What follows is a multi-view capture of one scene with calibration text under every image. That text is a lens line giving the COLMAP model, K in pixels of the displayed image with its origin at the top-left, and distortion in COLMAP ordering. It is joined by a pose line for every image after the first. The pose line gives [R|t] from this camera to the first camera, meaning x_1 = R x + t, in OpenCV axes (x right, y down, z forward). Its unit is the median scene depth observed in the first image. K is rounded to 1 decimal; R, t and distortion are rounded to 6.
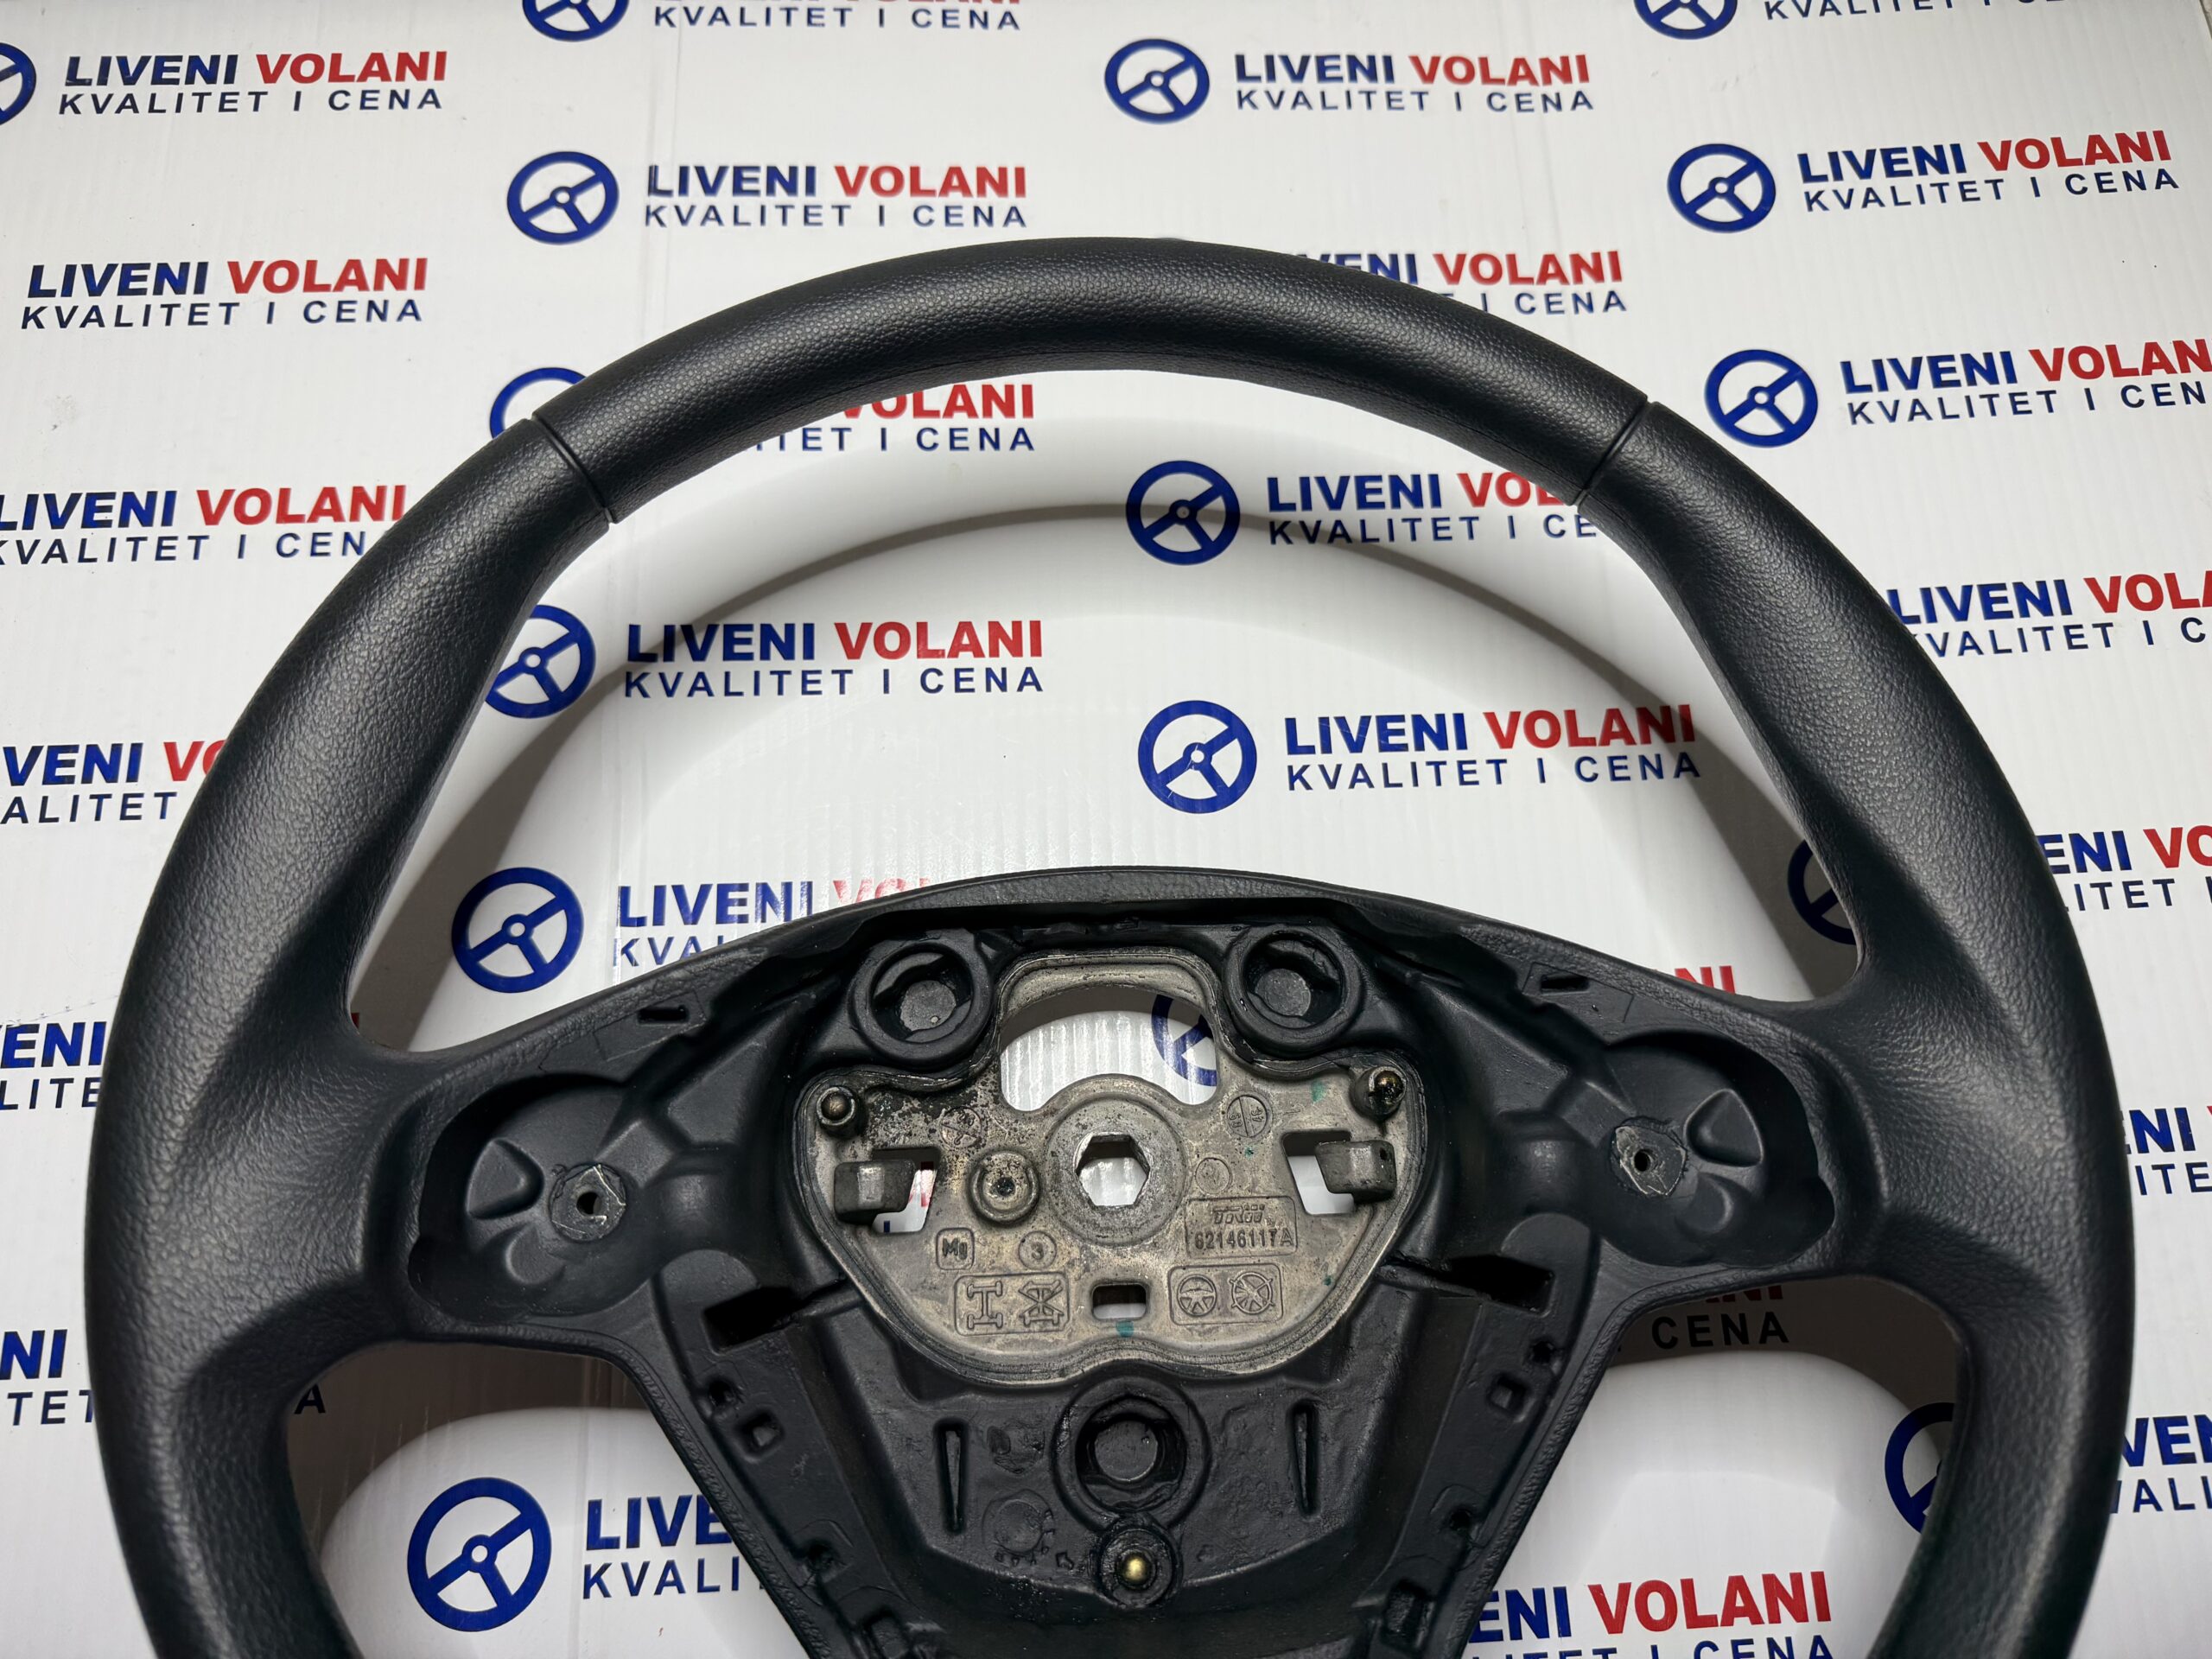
lens RADIAL K [[1604.1, 0, 1105.6], [0, 1604.1, 826.8], [0, 0, 1]] dist [0.139791, -0.269175]
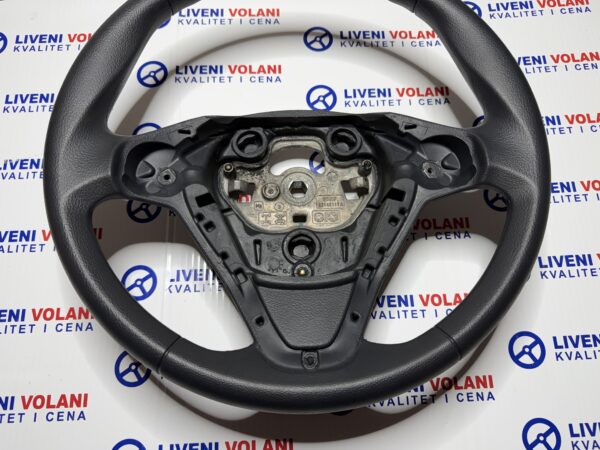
lens RADIAL K [[436.4, 0, 300.0], [0, 436.4, 225.0], [0, 0, 1]] dist [0.088617, -0.162119]
pose [[0.999898, -0.000051, -0.014249, 0.024074], [0.000175, 0.999962, 0.008737, 0.290067], [0.014248, -0.008739, 0.999860, -0.073824]]
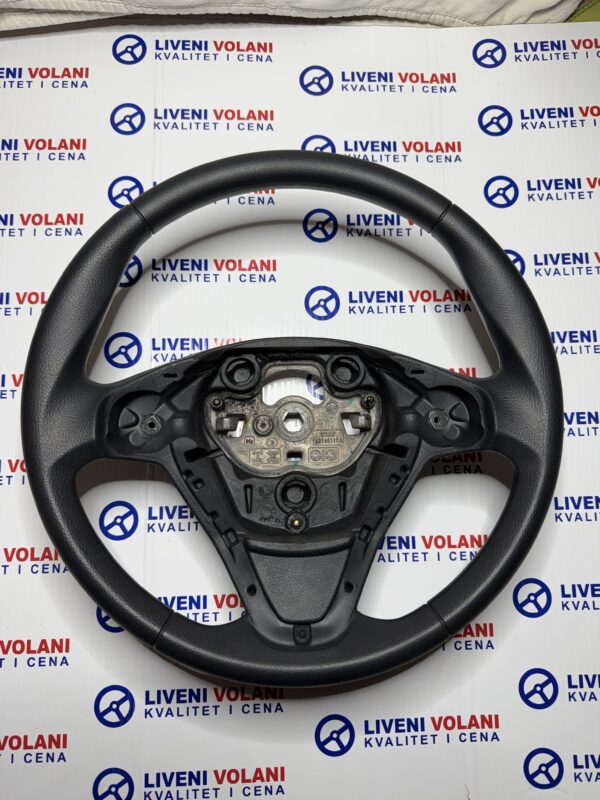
lens RADIAL K [[580.1, 0, 300.0], [0, 580.1, 400.0], [0, 0, 1]] dist [0.139791, -0.269175]
pose [[0.999778, 0.020839, -0.003087, 0.021858], [-0.020153, 0.988776, 0.148041, -0.026276], [0.006137, -0.147946, 0.988976, -0.267644]]
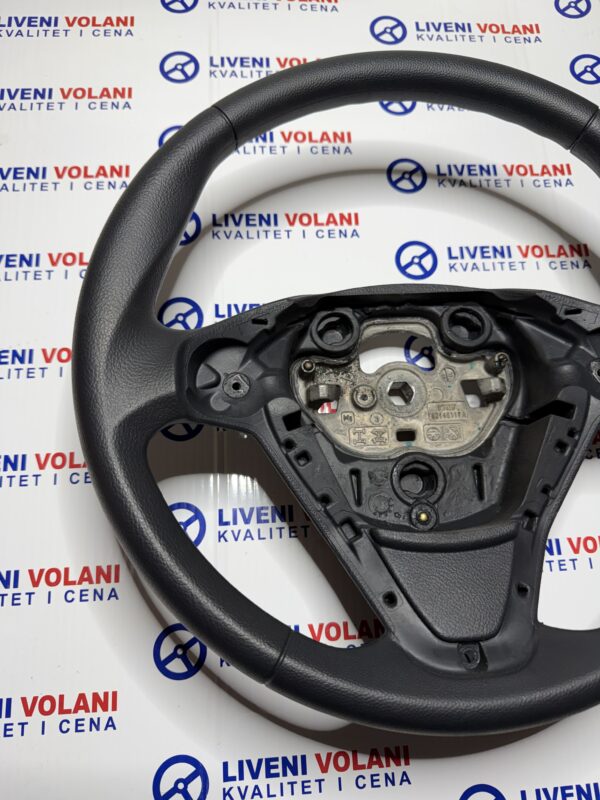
lens RADIAL K [[581.9, 0, 297.9], [0, 581.9, 399.5], [0, 0, 1]] dist [0.088617, -0.162119]
pose [[0.999721, -0.007561, 0.022395, -0.197871], [0.007027, 0.999691, 0.023836, 0.196924], [-0.022568, -0.023672, 0.999465, -0.018523]]
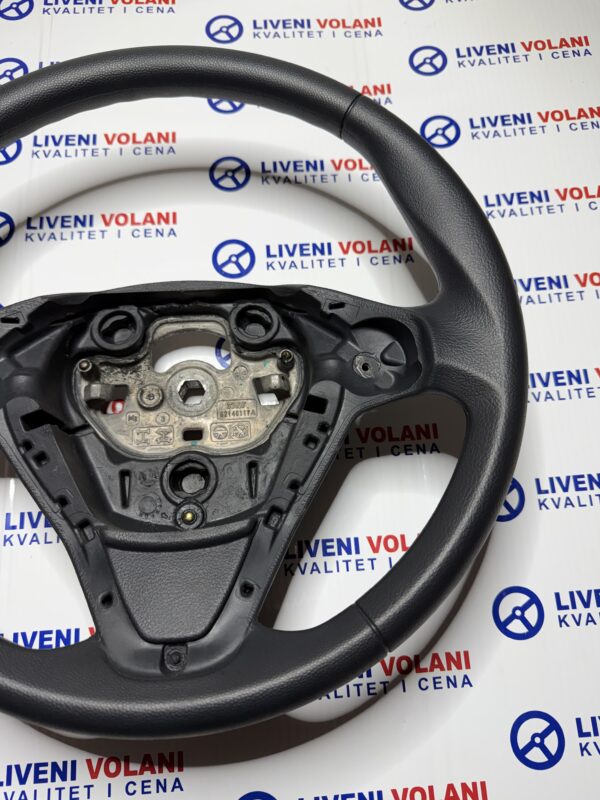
lens RADIAL K [[581.9, 0, 297.9], [0, 581.9, 399.5], [0, 0, 1]] dist [0.088617, -0.162119]
pose [[0.999640, -0.026268, -0.005497, 0.192110], [0.026325, 0.999596, 0.010671, 0.218350], [0.005214, -0.010811, 0.999928, -0.007337]]
